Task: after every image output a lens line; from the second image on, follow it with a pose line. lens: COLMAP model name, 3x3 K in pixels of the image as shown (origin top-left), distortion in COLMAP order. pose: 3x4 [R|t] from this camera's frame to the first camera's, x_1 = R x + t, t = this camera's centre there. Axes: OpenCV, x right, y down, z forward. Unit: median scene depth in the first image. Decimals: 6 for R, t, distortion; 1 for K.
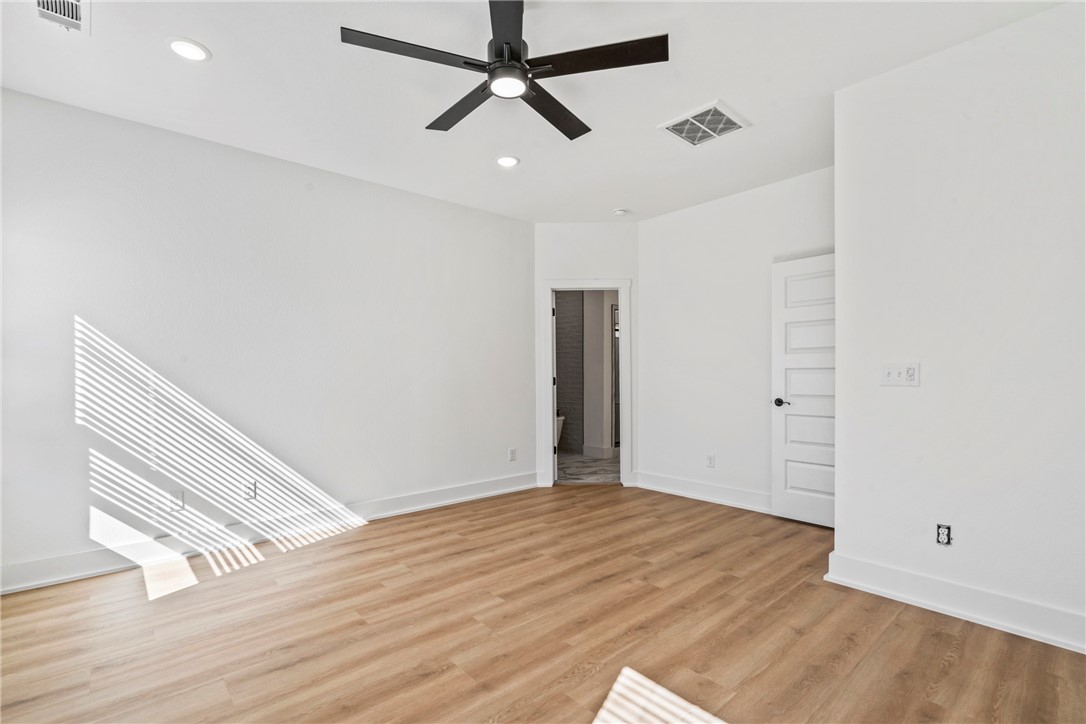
lens RADIAL K [[498.9, 0, 540.3], [0, 498.9, 363.2], [0, 0, 1]] dist [-0.007054, 0.003405]
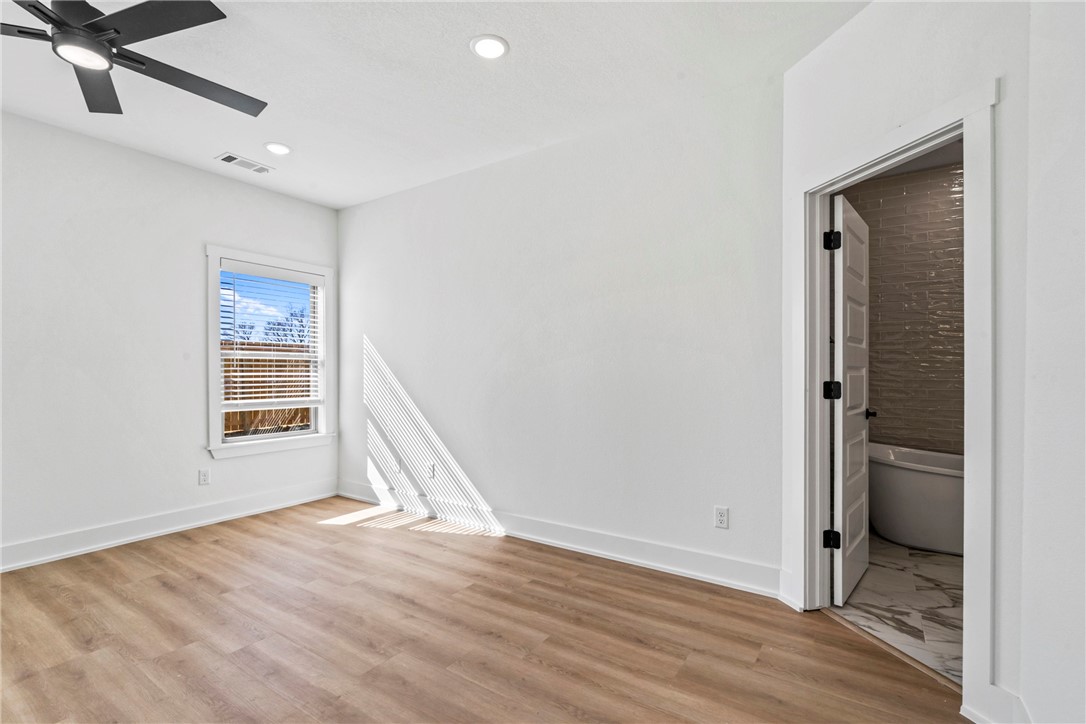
lens RADIAL K [[498.9, 0, 543.8], [0, 498.9, 372.2], [0, 0, 1]] dist [-0.007054, 0.003405]
pose [[0.250943, 0.005214, -0.967988, 0.630186], [0.019361, 0.999758, 0.010404, 0.016069], [0.967808, -0.021352, 0.250781, 0.980885]]
